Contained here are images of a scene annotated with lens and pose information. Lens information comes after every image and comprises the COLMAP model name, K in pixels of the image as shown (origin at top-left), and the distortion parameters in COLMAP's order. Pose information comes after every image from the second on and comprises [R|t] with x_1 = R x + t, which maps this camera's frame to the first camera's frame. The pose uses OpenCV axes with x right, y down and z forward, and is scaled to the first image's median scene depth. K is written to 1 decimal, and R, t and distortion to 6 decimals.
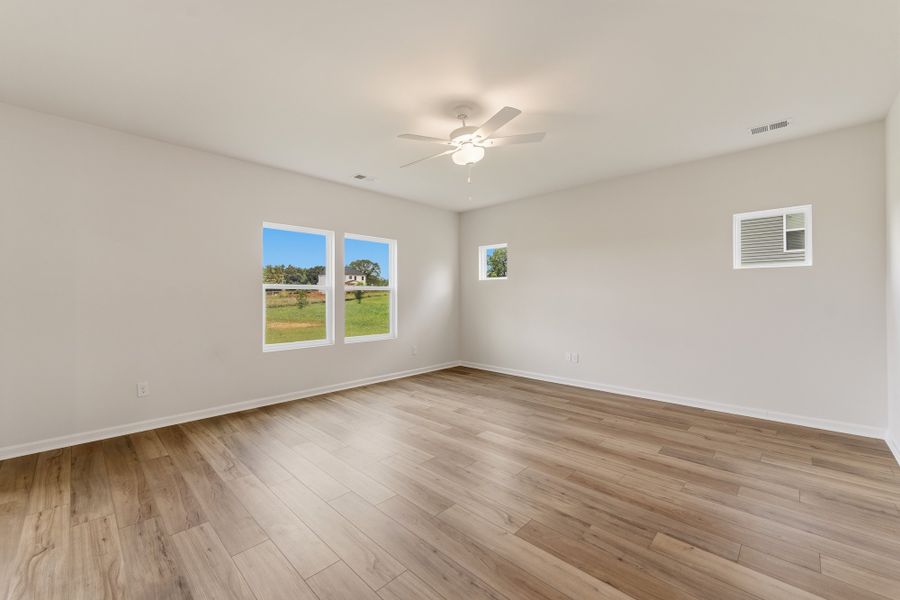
lens RADIAL K [[358.7, 0, 450.0], [0, 358.7, 300.0], [0, 0, 1]] dist [-0.000675, 0.000006]
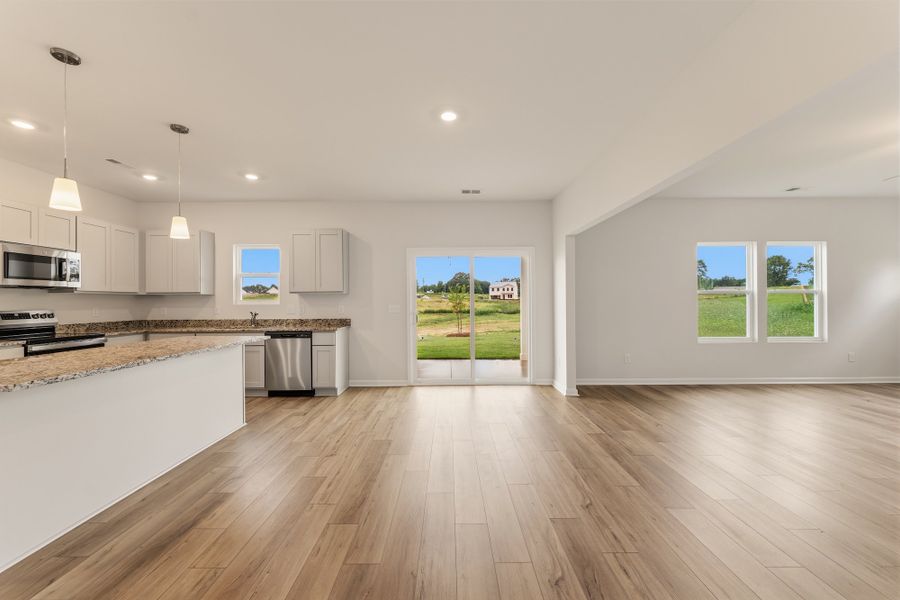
lens RADIAL K [[361.6, 0, 450.0], [0, 361.6, 300.0], [0, 0, 1]] dist [0.002211, 0.000226]
pose [[0.697617, -0.007113, -0.716436, -0.178091], [-0.000385, 0.999947, -0.010303, 0.003400], [0.716471, 0.007464, 0.697577, -0.475347]]
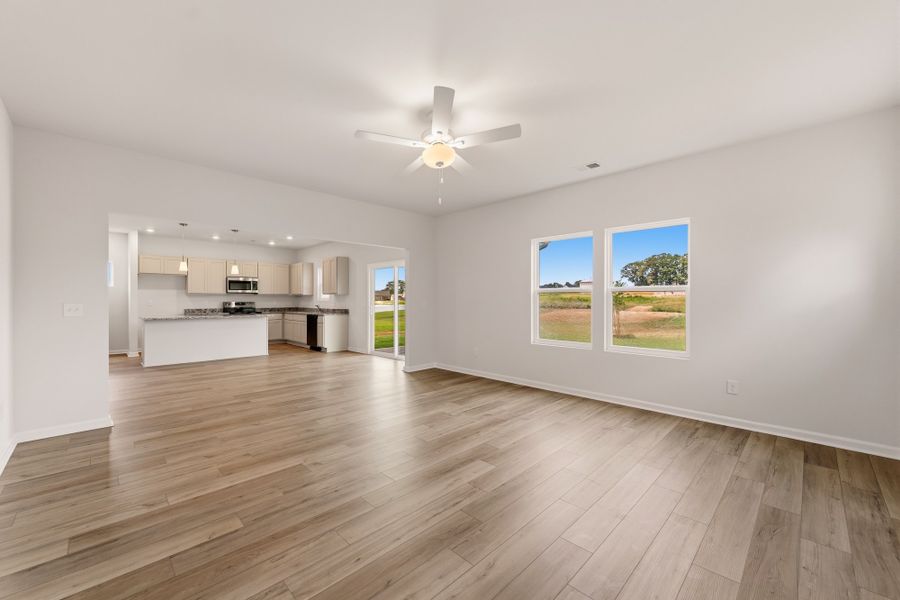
lens RADIAL K [[359.6, 0, 450.0], [0, 359.6, 300.0], [0, 0, 1]] dist [-0.001319, -0.000105]
pose [[-0.018789, 0.002868, -0.999819, 0.619128], [-0.006528, 0.999974, 0.002991, -0.006970], [0.999802, 0.006583, -0.018770, 0.620302]]
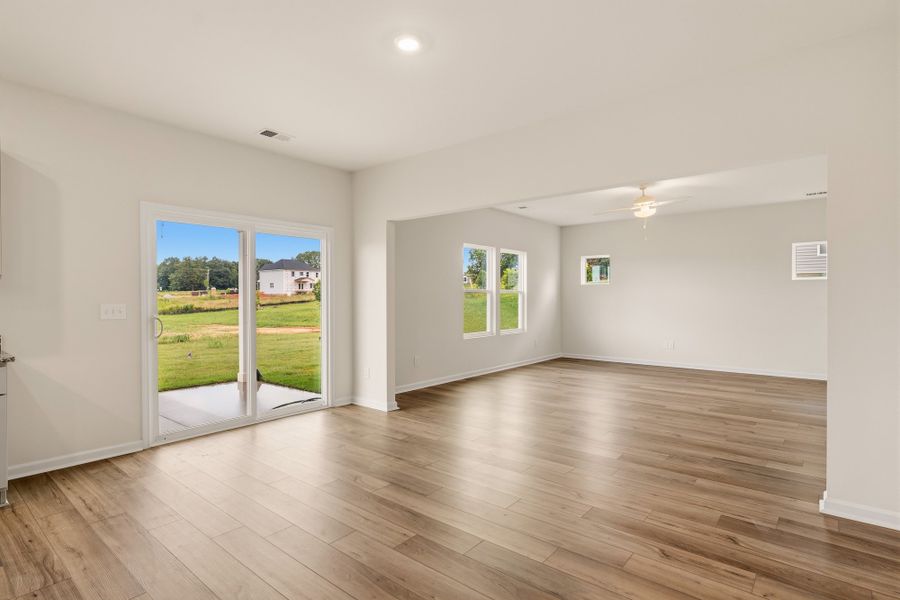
lens RADIAL K [[458.6, 0, 450.0], [0, 458.6, 300.0], [0, 0, 1]] dist [0.000641, -0.000210]
pose [[0.996771, -0.001487, 0.080285, -0.610916], [0.001871, 0.999987, -0.004708, 0.004339], [-0.080277, 0.004843, 0.996761, -0.618612]]
